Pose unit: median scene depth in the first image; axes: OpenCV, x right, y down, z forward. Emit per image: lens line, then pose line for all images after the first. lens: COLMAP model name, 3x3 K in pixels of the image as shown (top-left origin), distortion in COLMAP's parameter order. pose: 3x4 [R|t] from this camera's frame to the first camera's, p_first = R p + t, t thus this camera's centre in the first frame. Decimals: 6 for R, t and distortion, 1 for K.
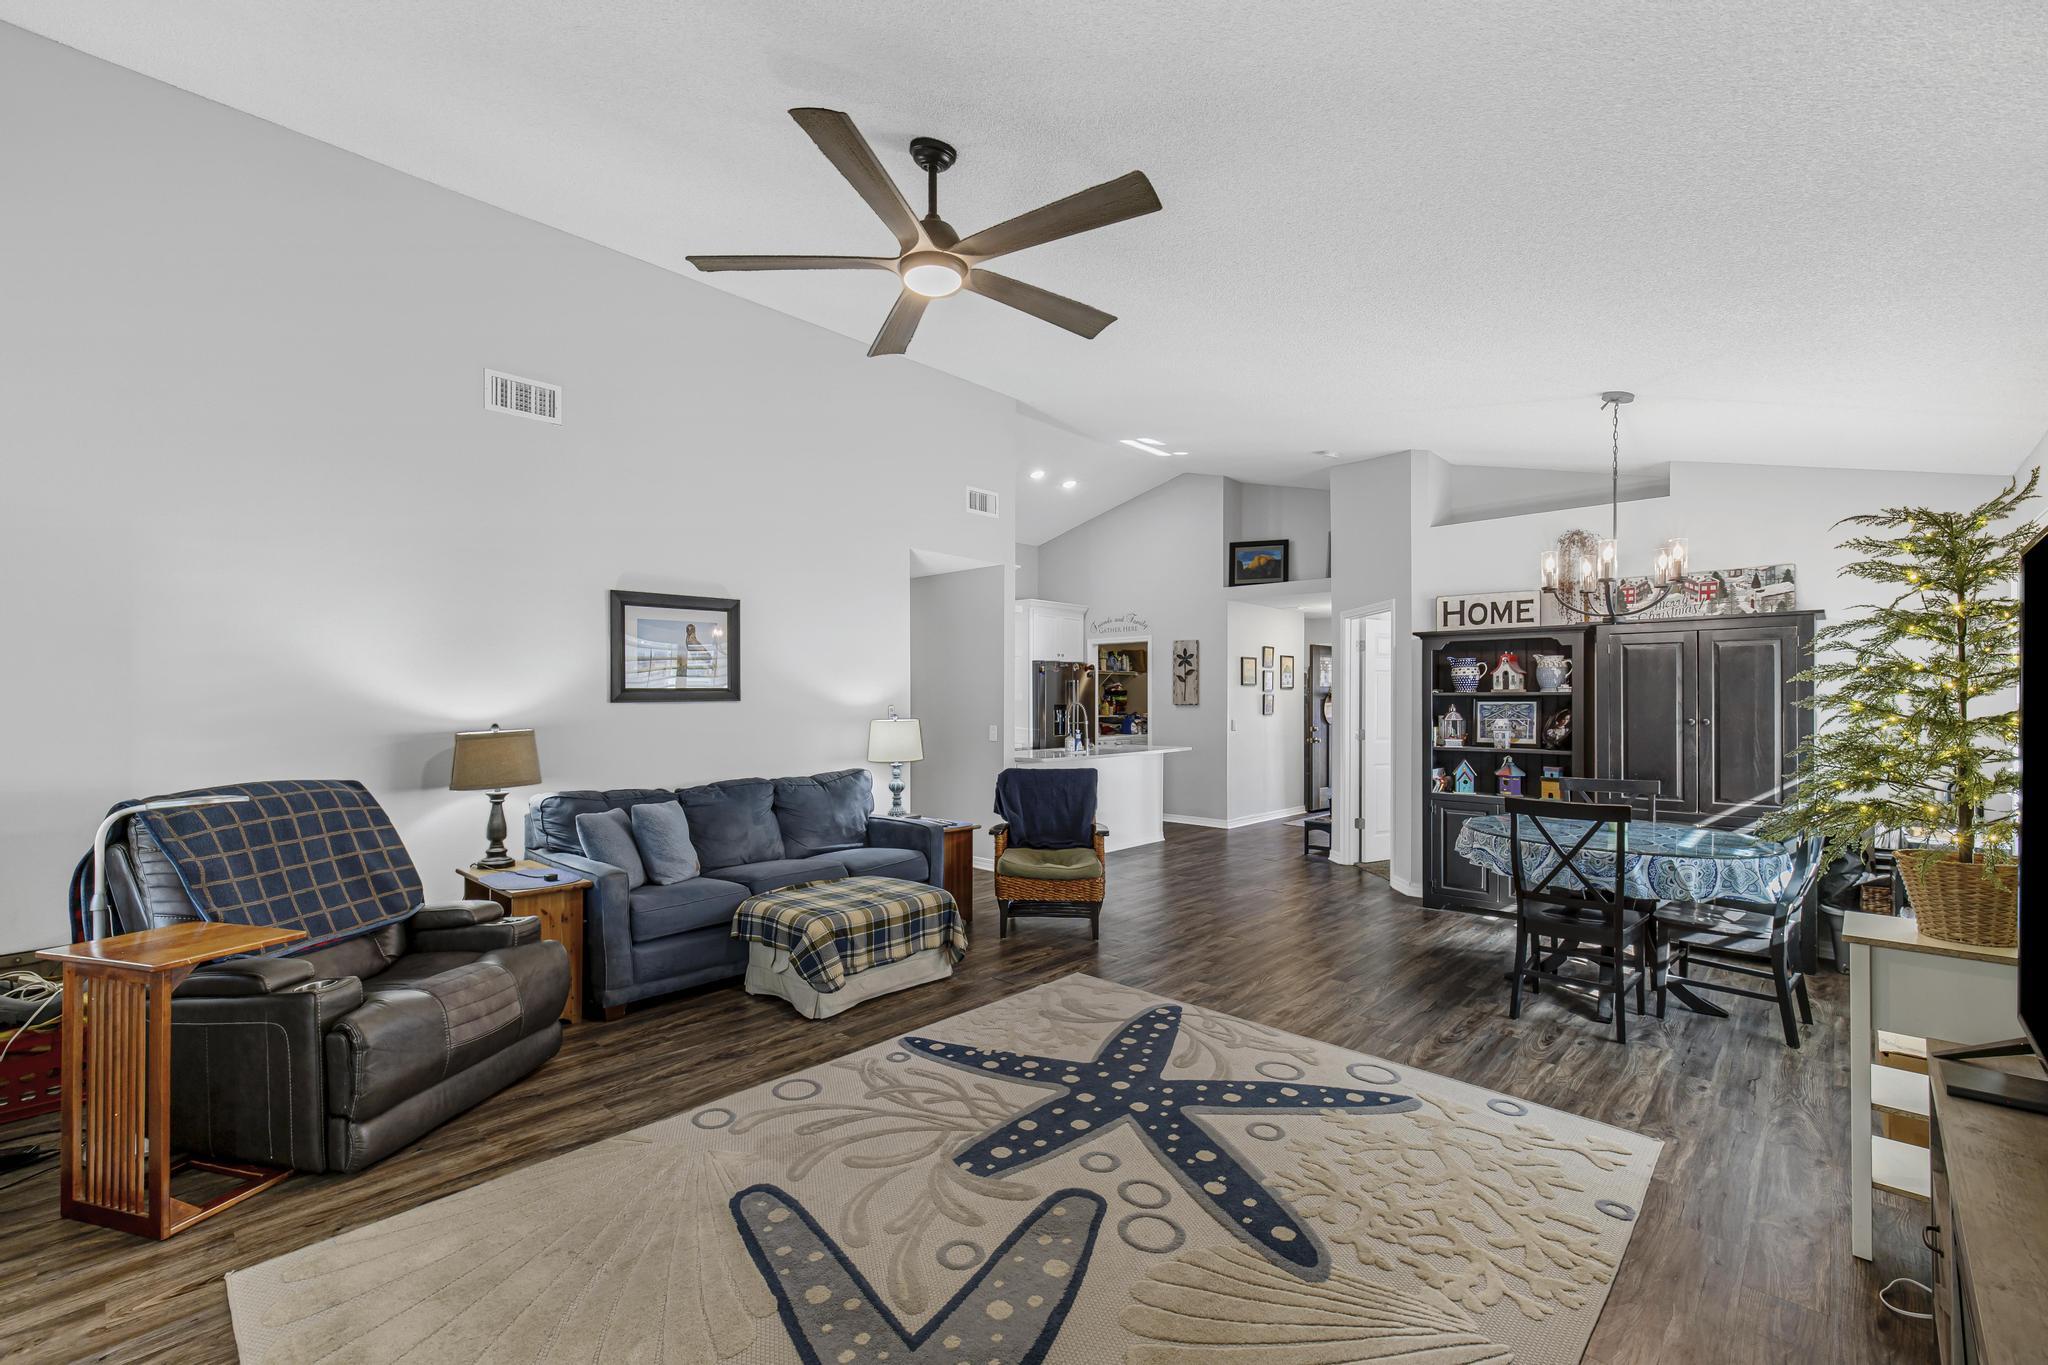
lens RADIAL K [[881.8, 0, 1044.3], [0, 881.8, 692.3], [0, 0, 1]] dist [0.001517, -0.000010]
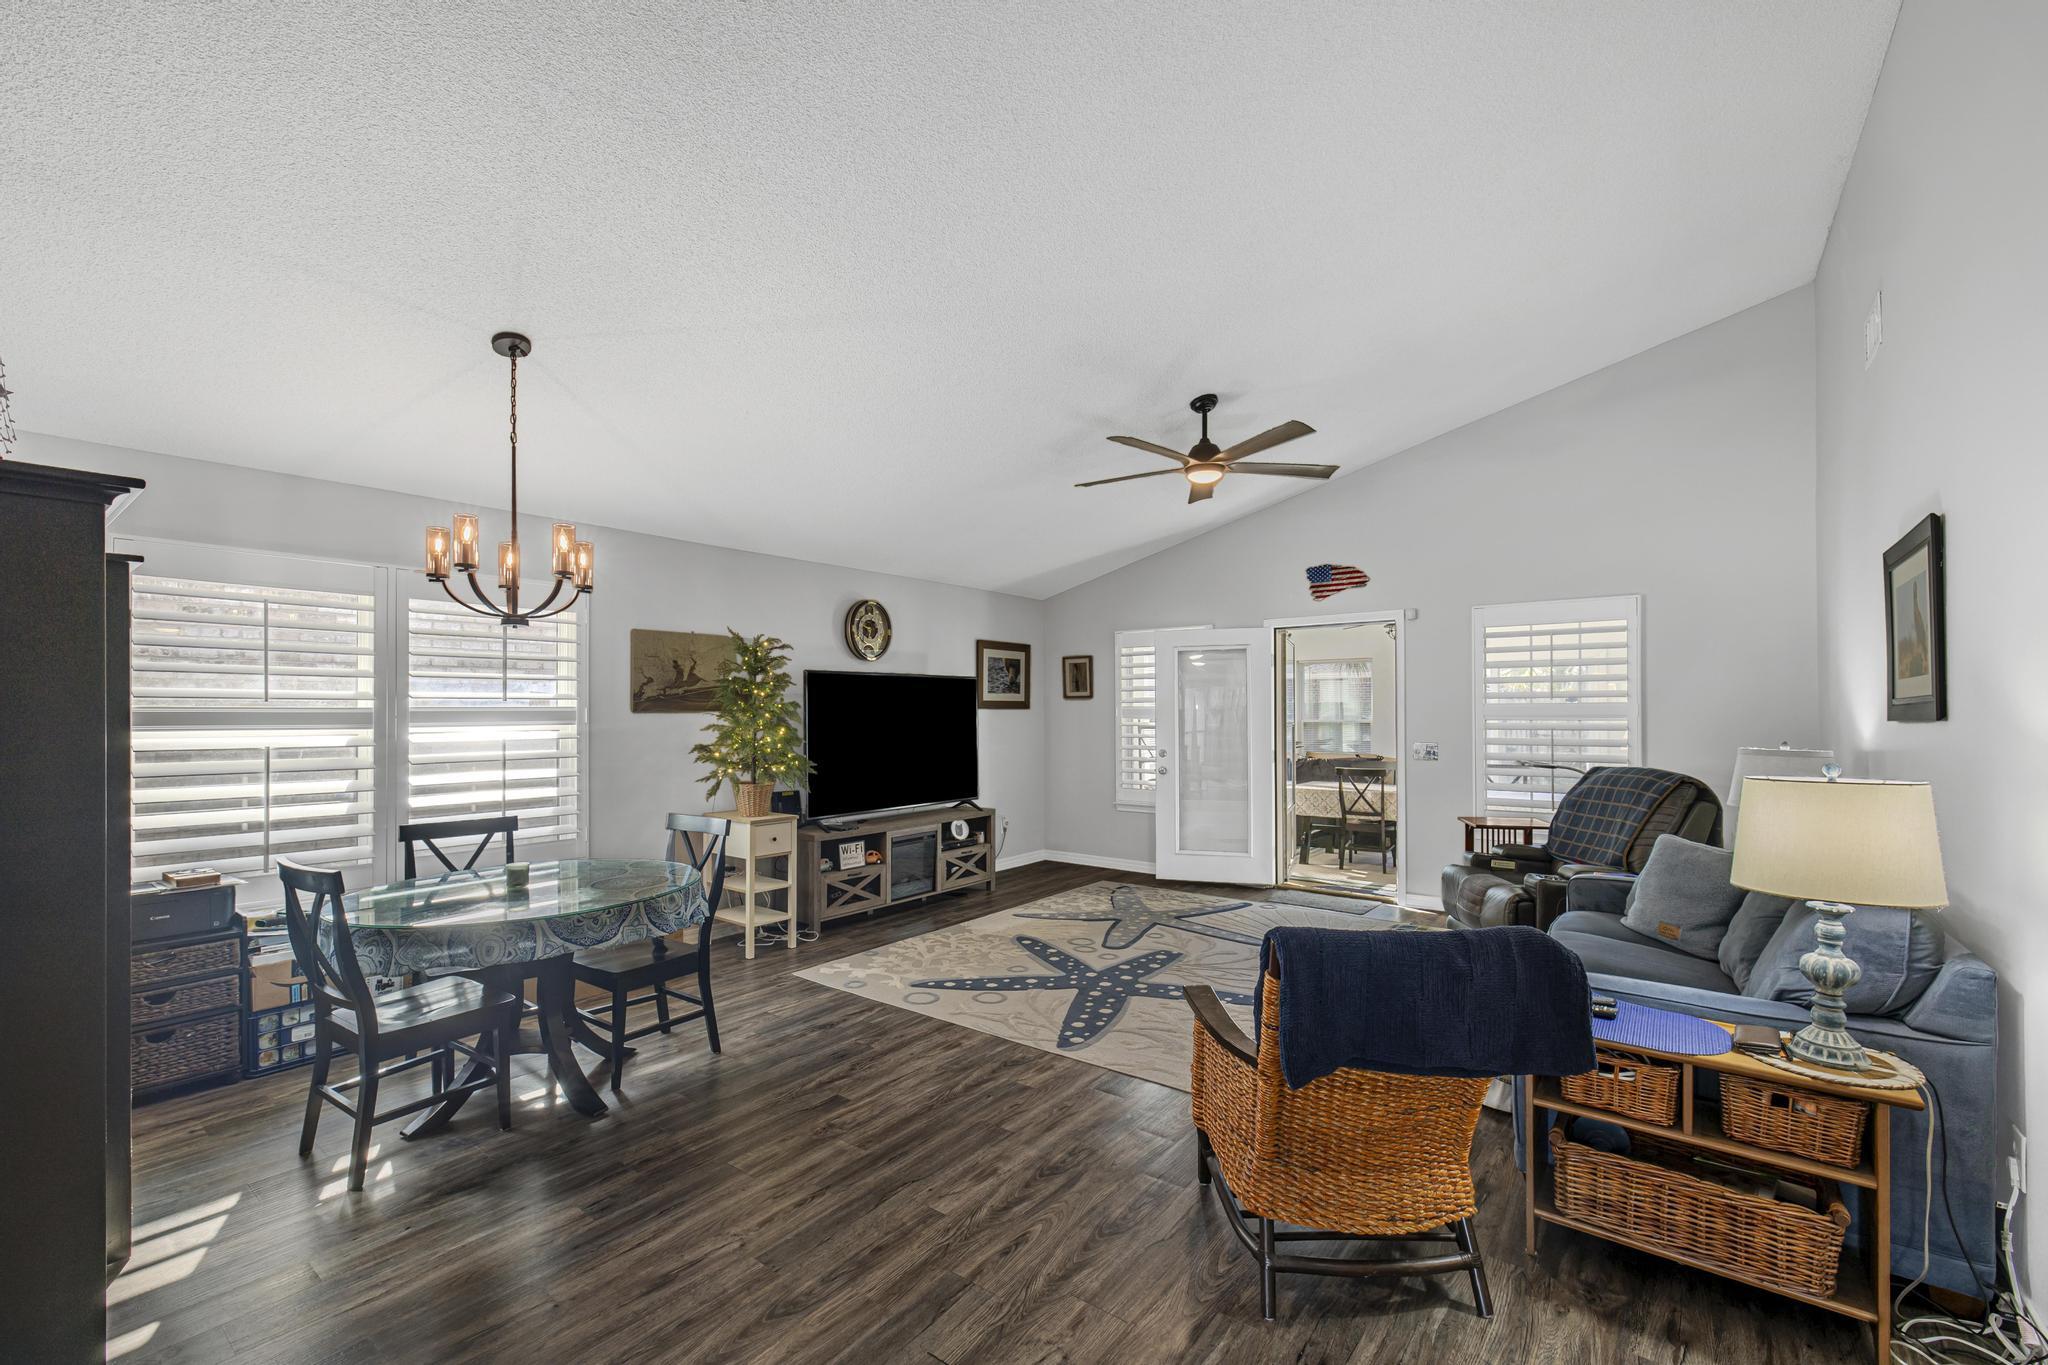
lens RADIAL K [[881.8, 0, 1027.1], [0, 881.8, 716.7], [0, 0, 1]] dist [0.001517, -0.000010]
pose [[-0.996834, 0.002965, -0.079459, 0.108611], [0.003702, 0.999951, -0.009129, 0.005633], [0.079428, -0.009394, -0.996796, 0.804857]]
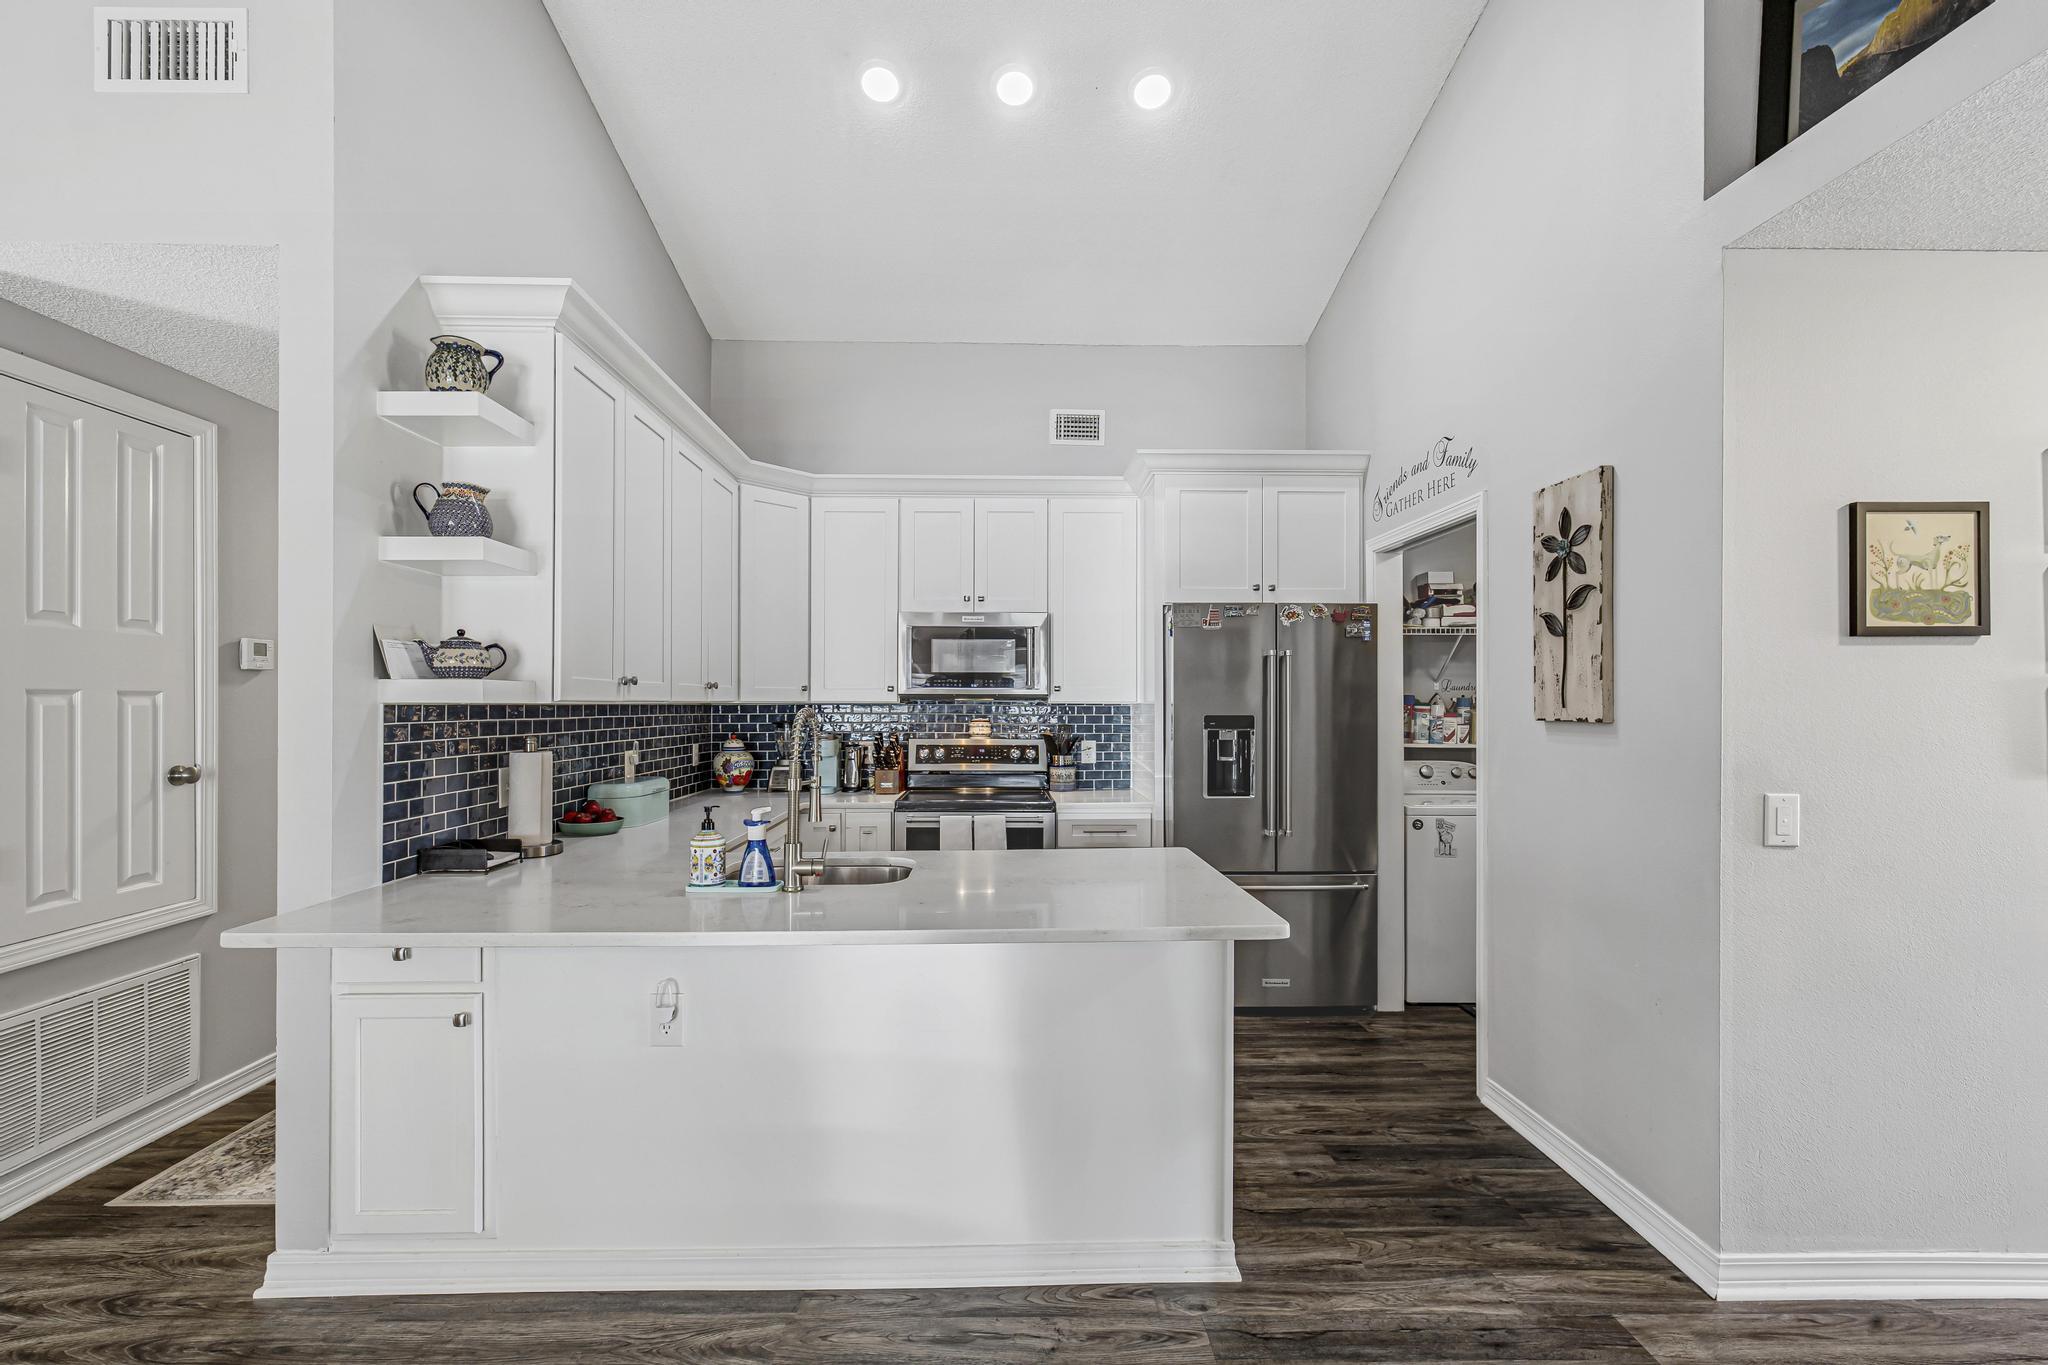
lens RADIAL K [[881.8, 0, 1009.3], [0, 881.8, 699.1], [0, 0, 1]] dist [0.001517, -0.000010]
pose [[0.677284, -0.002832, -0.735716, 0.250417], [0.006792, 0.999974, 0.002403, 0.005636], [0.735690, -0.006624, 0.677286, 0.724806]]
